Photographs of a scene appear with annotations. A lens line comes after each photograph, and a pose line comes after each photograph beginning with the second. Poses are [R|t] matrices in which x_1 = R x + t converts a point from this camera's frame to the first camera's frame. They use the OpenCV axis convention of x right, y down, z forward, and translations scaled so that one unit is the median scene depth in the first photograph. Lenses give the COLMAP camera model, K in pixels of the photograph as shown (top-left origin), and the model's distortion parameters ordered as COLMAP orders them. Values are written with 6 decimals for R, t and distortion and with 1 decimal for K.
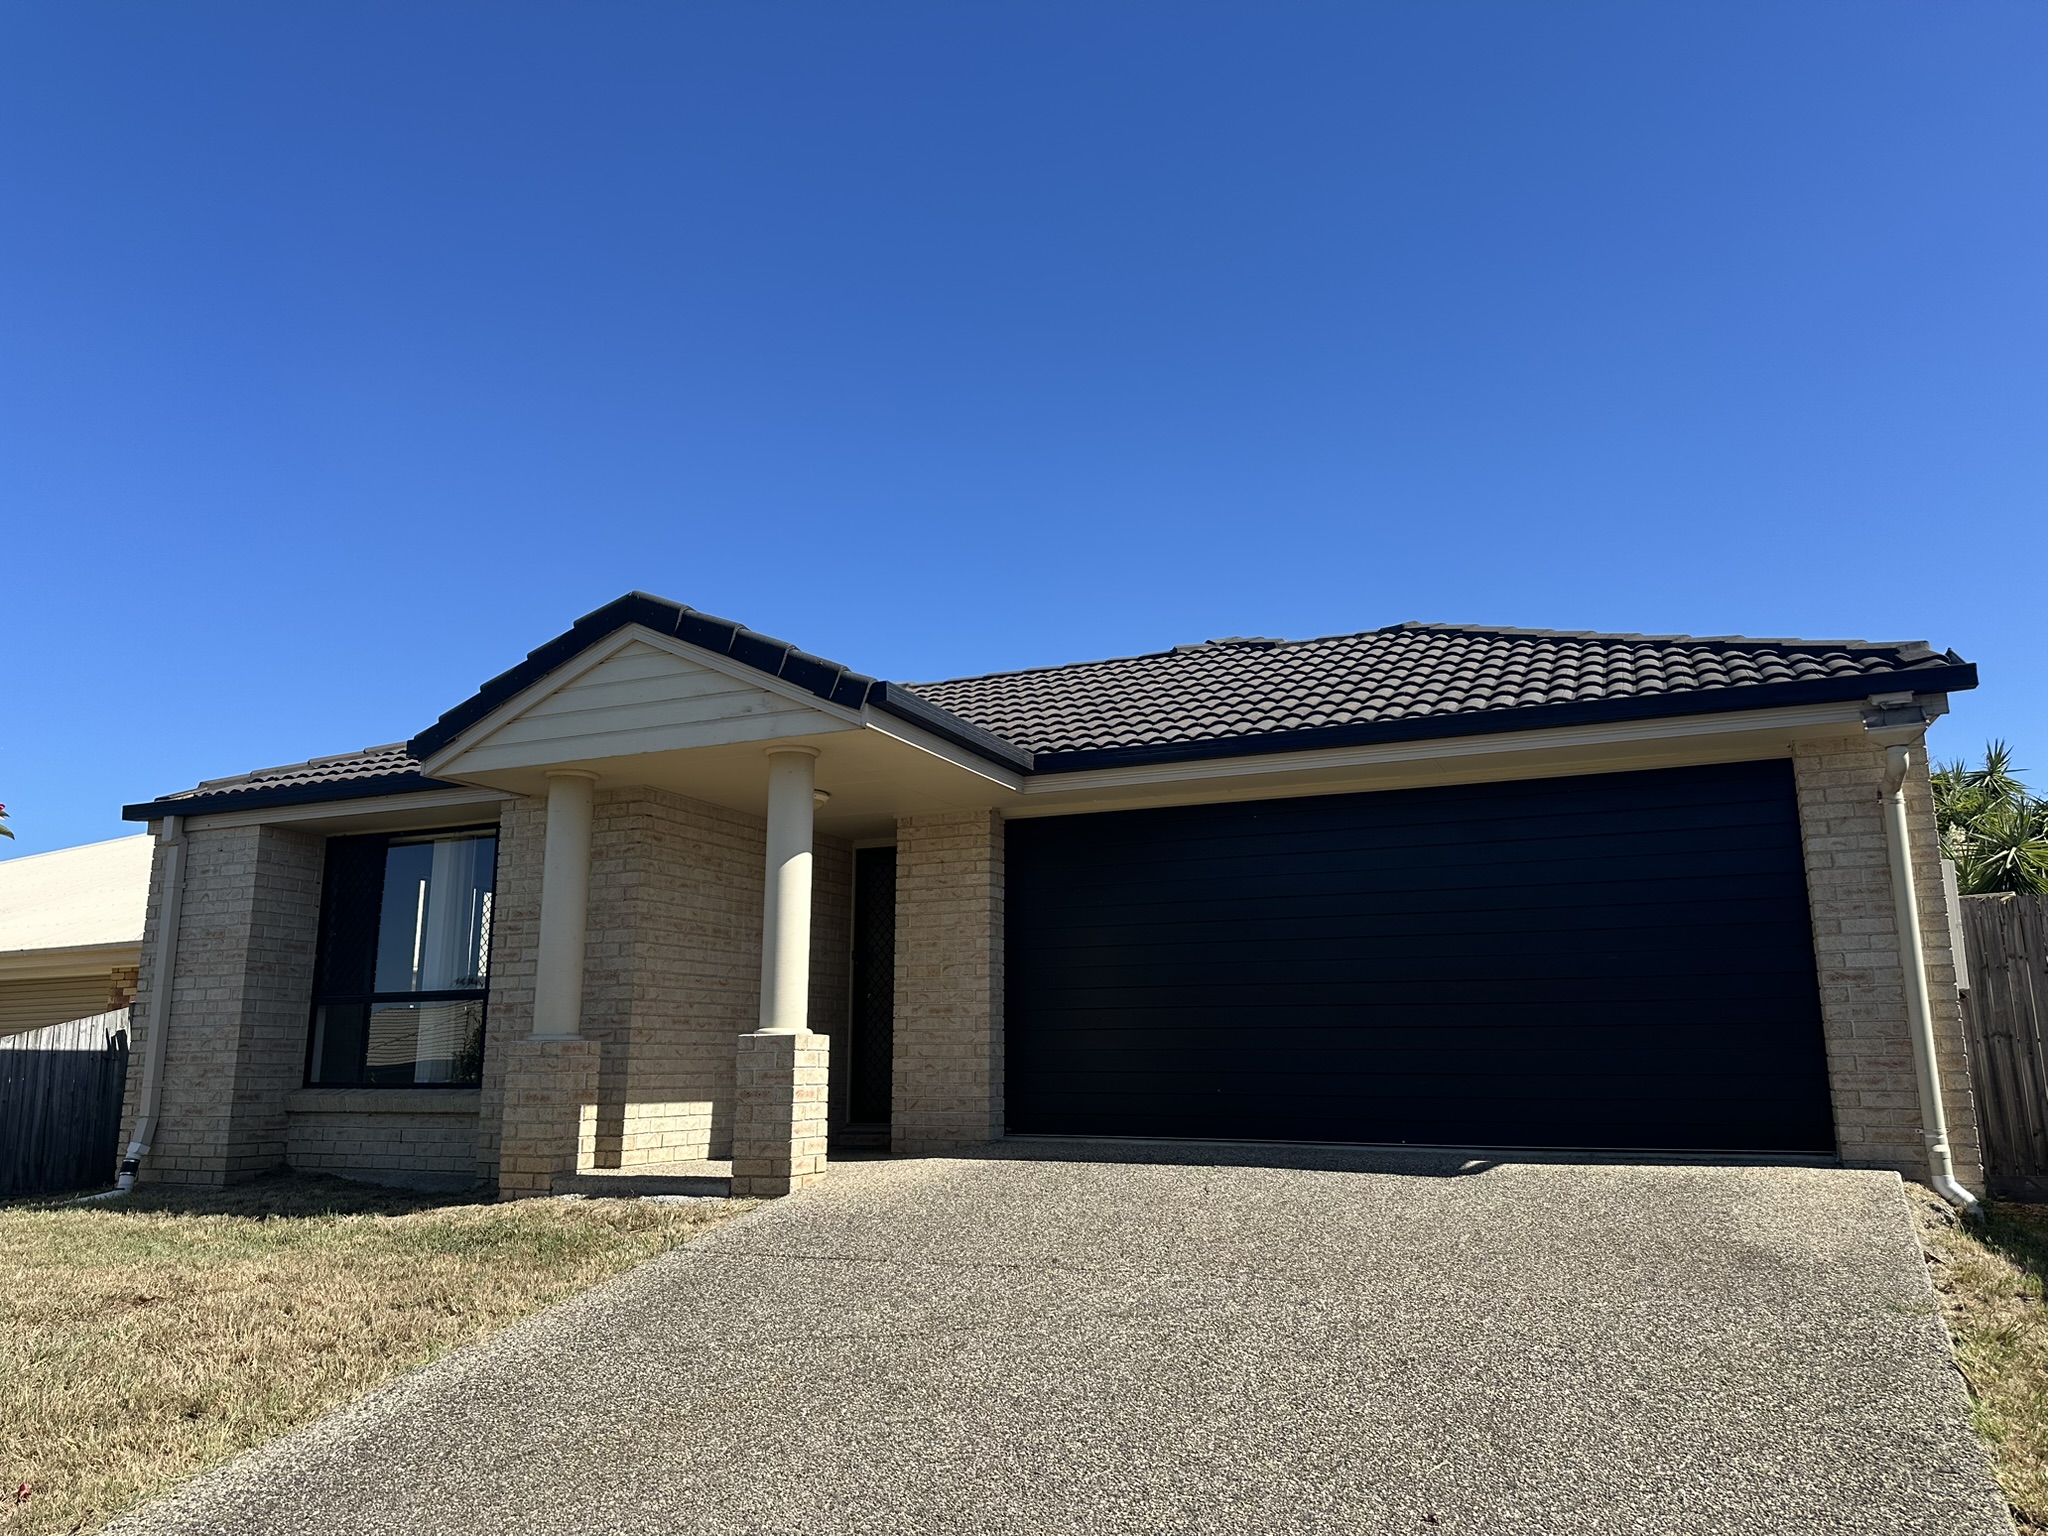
lens RADIAL K [[1425.6, 0, 1020.8], [0, 1425.6, 775.1], [0, 0, 1]] dist [0.057342, -0.057085]
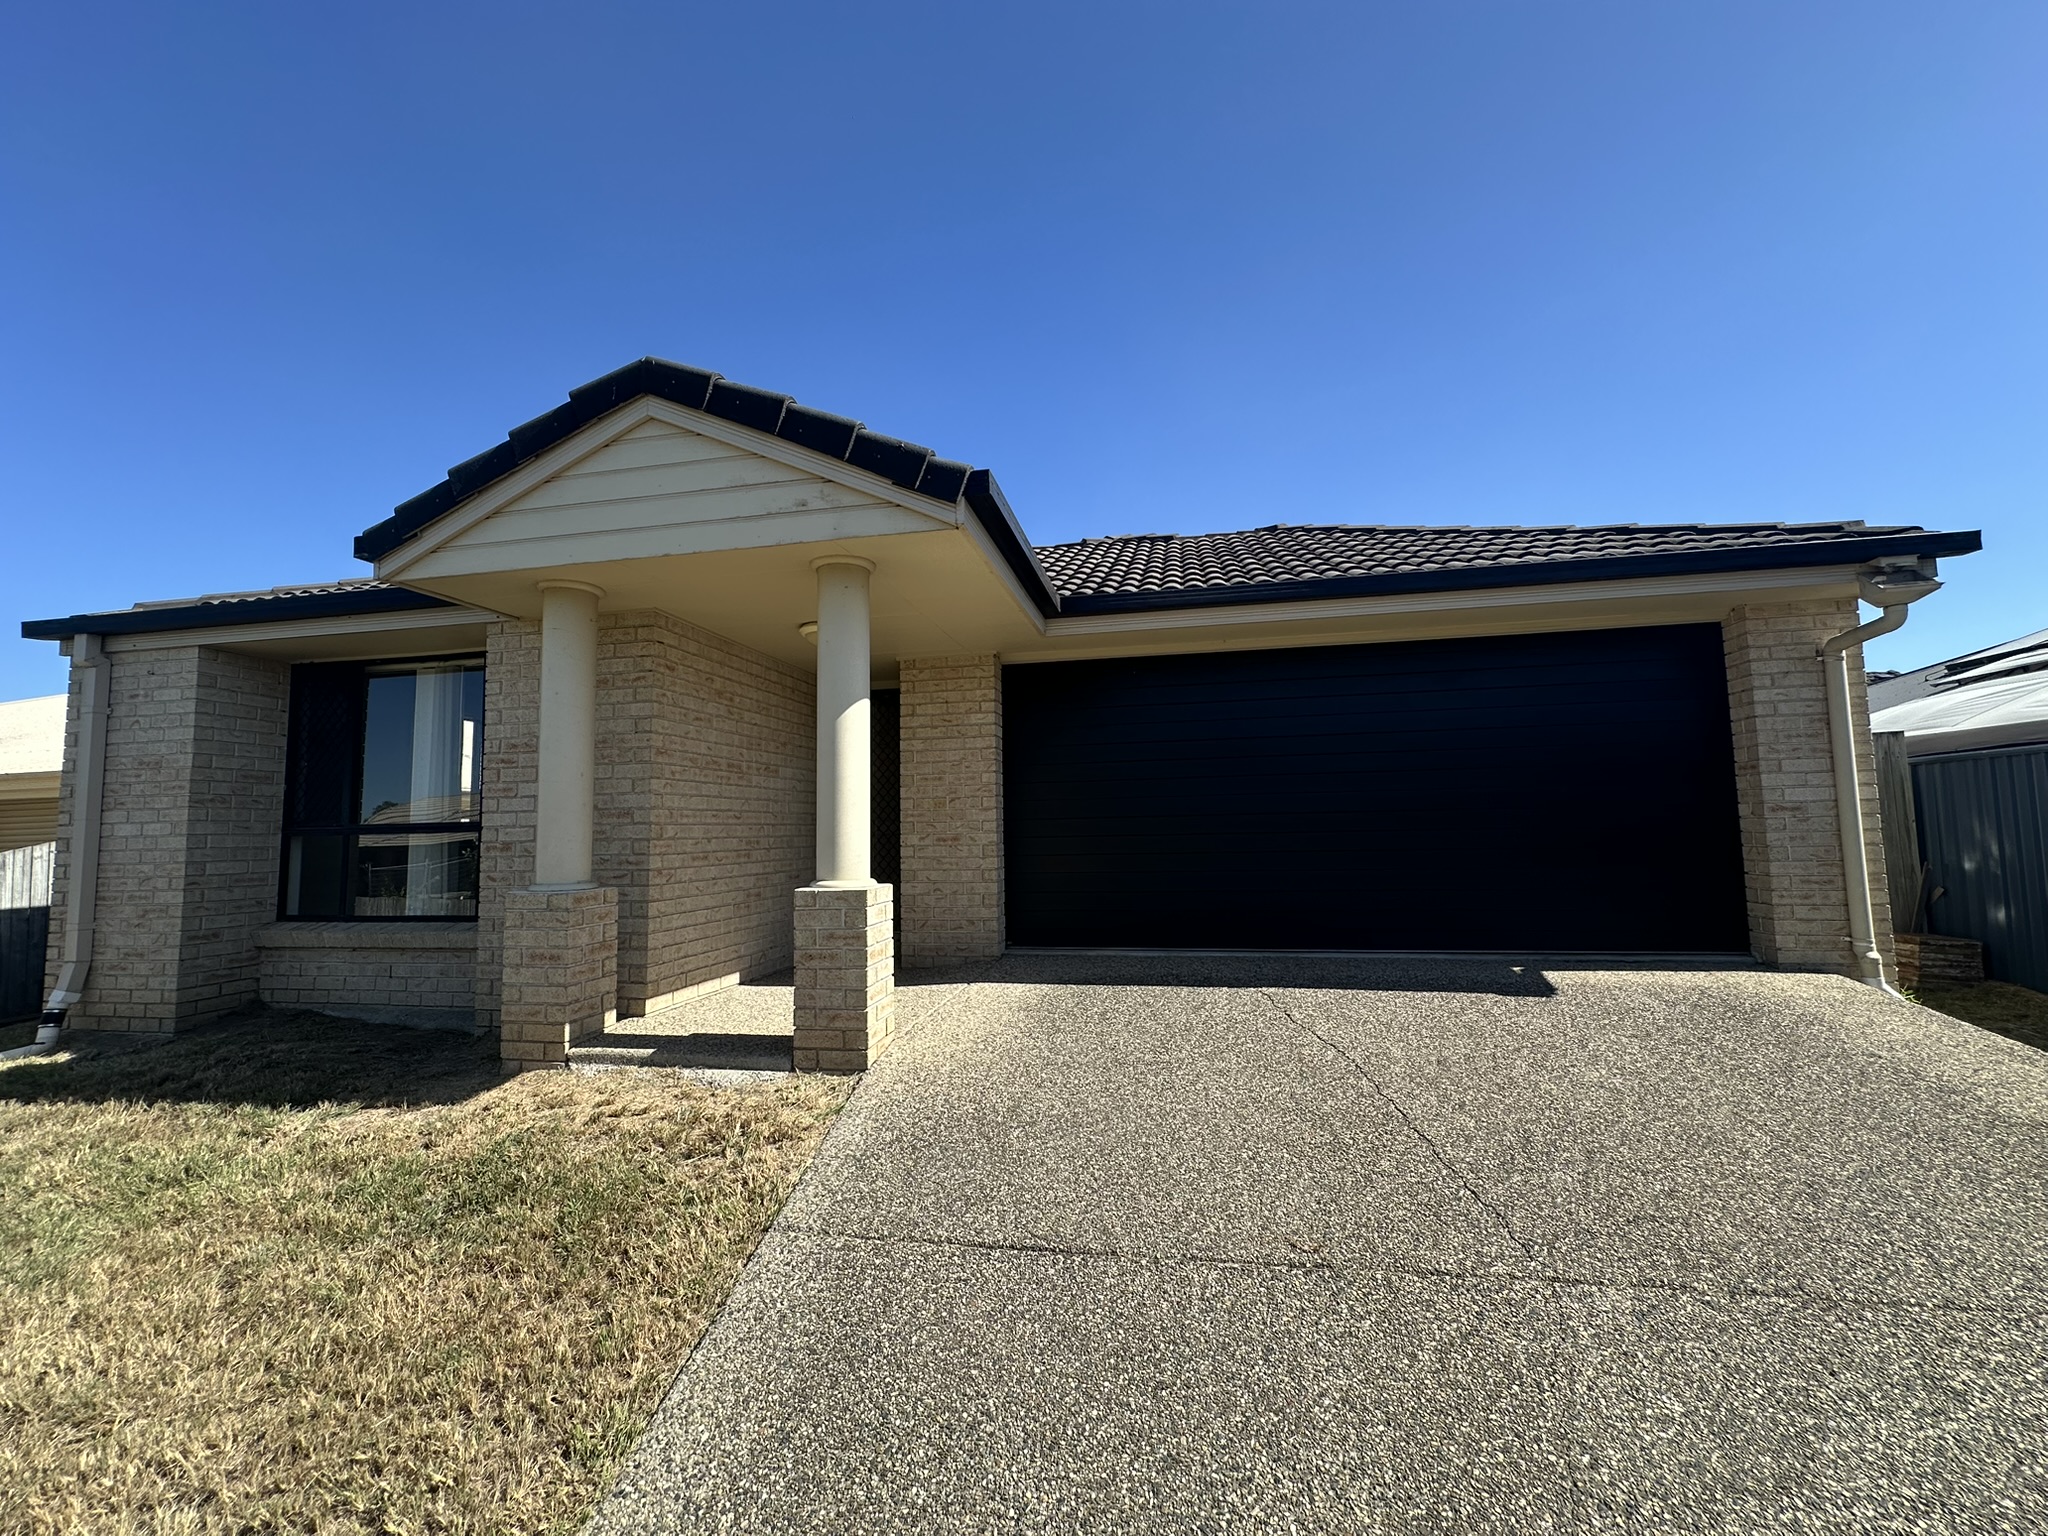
lens RADIAL K [[817.4, 0, 1026.2], [0, 817.4, 767.2], [0, 0, 1]] dist [-0.006760, 0.003976]
pose [[0.975491, 0.002925, 0.220021, -0.161738], [-0.029040, 0.992877, 0.115552, 0.045627], [-0.218116, -0.119109, 0.968627, 0.474362]]
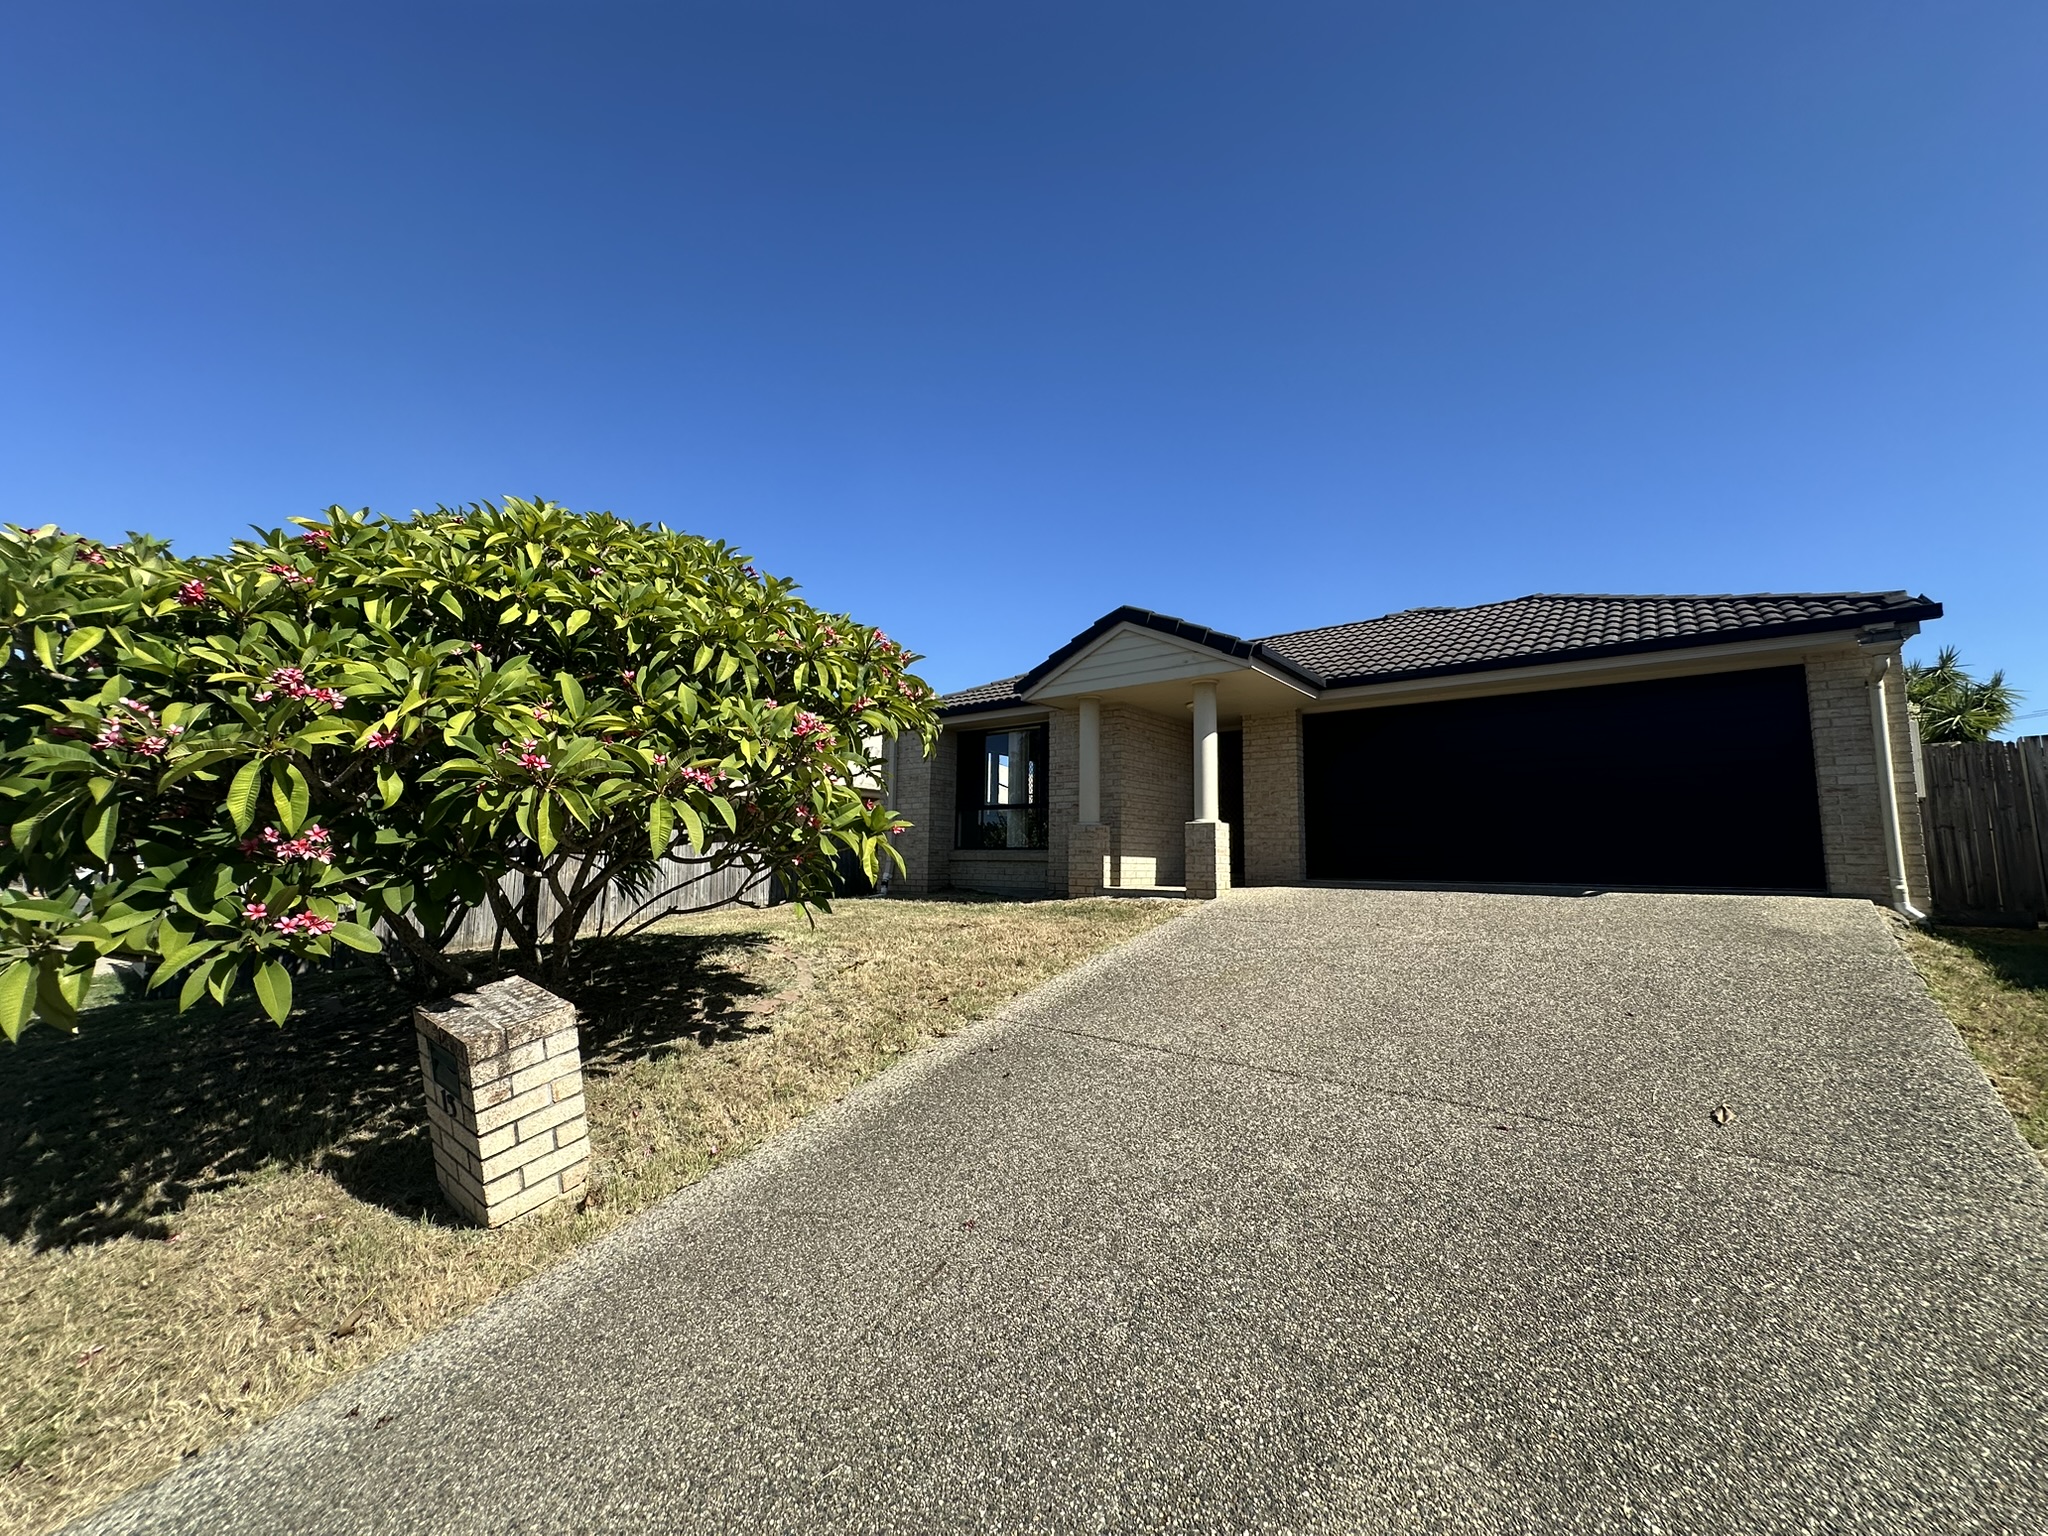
lens RADIAL K [[817.4, 0, 1027.7], [0, 817.4, 761.3], [0, 0, 1]] dist [-0.006760, 0.003976]
pose [[0.969345, -0.013957, -0.245306, -0.122670], [0.033445, 0.996588, 0.075458, -0.000568], [0.243416, -0.081349, 0.966505, -0.167708]]
